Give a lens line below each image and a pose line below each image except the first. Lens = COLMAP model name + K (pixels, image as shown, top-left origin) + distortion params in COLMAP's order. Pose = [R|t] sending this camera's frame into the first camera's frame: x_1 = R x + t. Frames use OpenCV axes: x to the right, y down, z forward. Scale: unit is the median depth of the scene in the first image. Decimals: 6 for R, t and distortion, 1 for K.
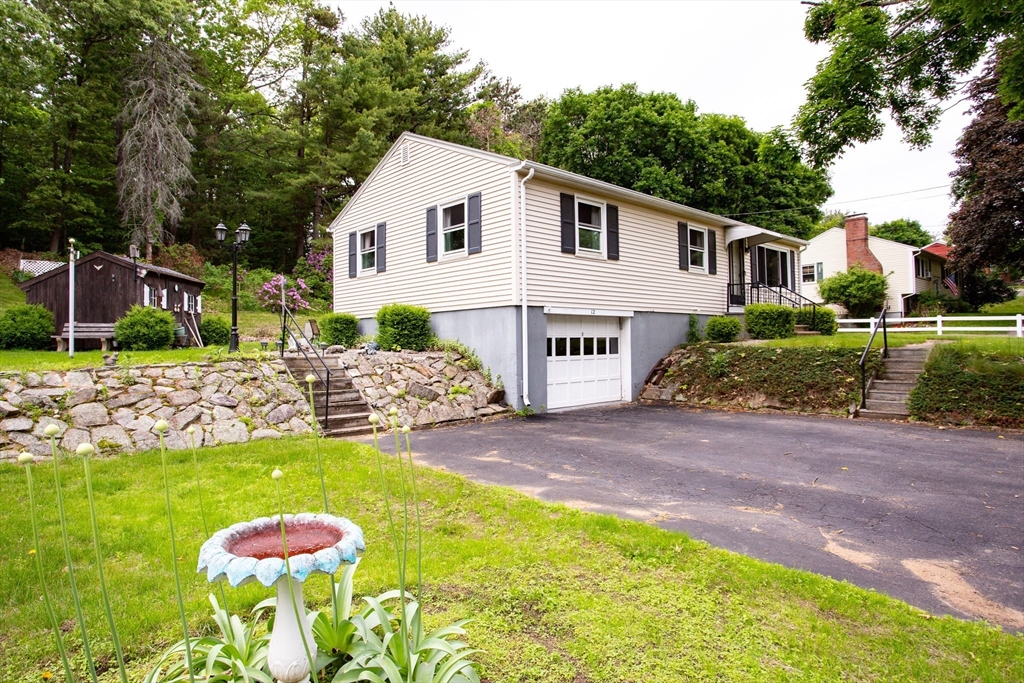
lens RADIAL K [[584.2, 0, 511.1], [0, 584.2, 338.0], [0, 0, 1]] dist [-0.042653, 0.017386]
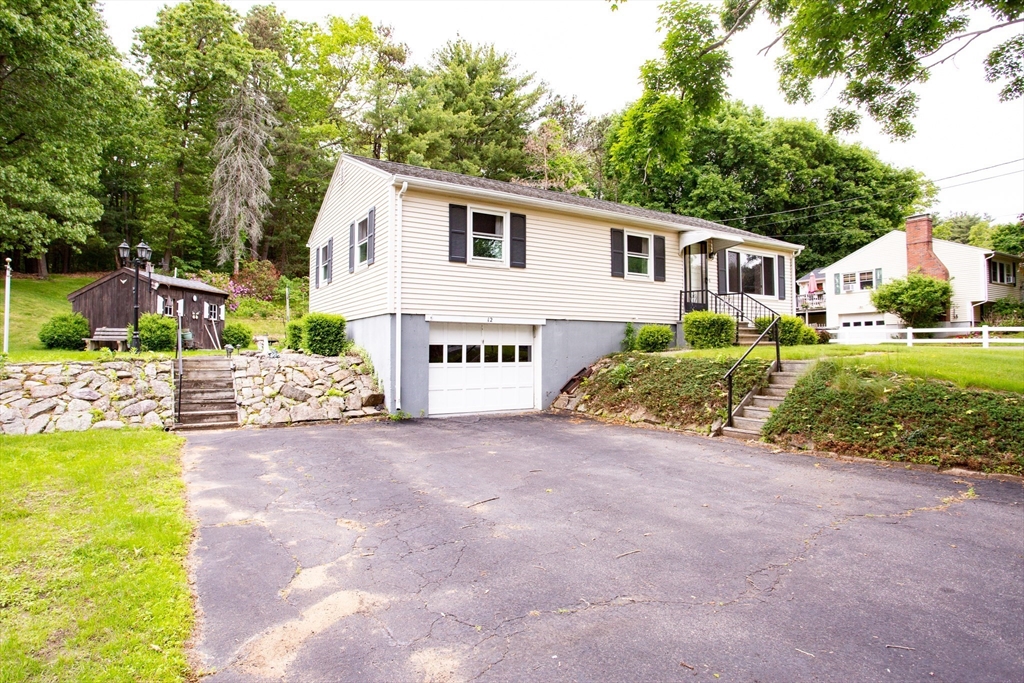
lens RADIAL K [[557.0, 0, 510.9], [0, 557.0, 335.4], [0, 0, 1]] dist [-0.042657, 0.008808]
pose [[0.980567, 0.008411, -0.196004, 0.324097], [-0.011930, 0.999788, -0.016776, -0.001574], [0.195822, 0.018789, 0.980459, 0.054769]]
